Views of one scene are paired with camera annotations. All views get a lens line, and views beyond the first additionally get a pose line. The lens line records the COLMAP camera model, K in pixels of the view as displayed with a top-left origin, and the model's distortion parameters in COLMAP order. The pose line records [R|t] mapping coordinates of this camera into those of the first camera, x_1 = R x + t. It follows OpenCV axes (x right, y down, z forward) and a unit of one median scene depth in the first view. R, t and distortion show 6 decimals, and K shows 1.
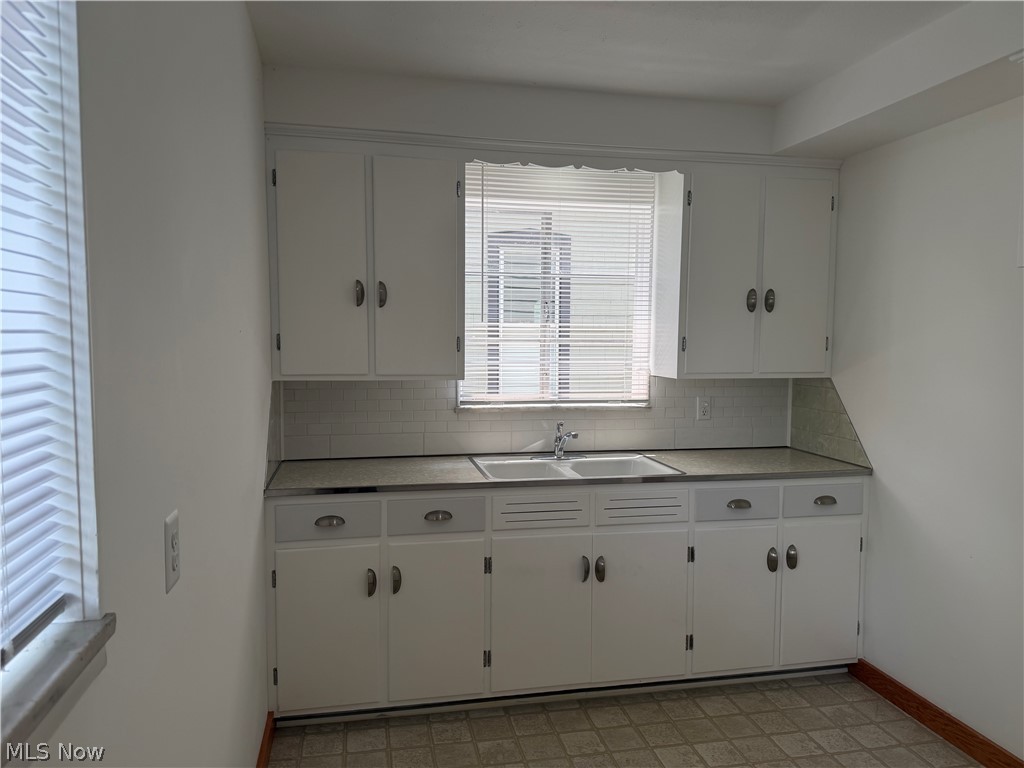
lens RADIAL K [[720.9, 0, 509.8], [0, 720.9, 382.7], [0, 0, 1]] dist [0.044348, -0.041123]
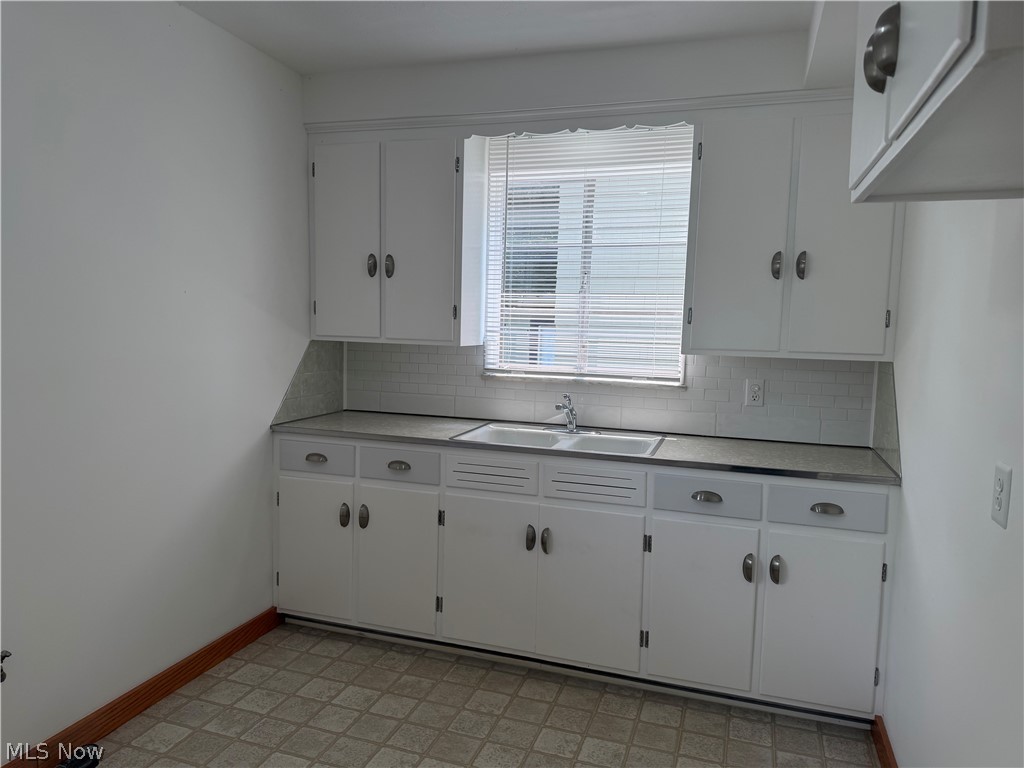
lens RADIAL K [[720.9, 0, 538.7], [0, 720.9, 382.6], [0, 0, 1]] dist [0.044348, -0.041123]
pose [[0.863887, 0.058360, -0.500293, 0.563187], [-0.049333, 0.998293, 0.031266, 0.011227], [0.501264, -0.002329, 0.865291, 0.136947]]
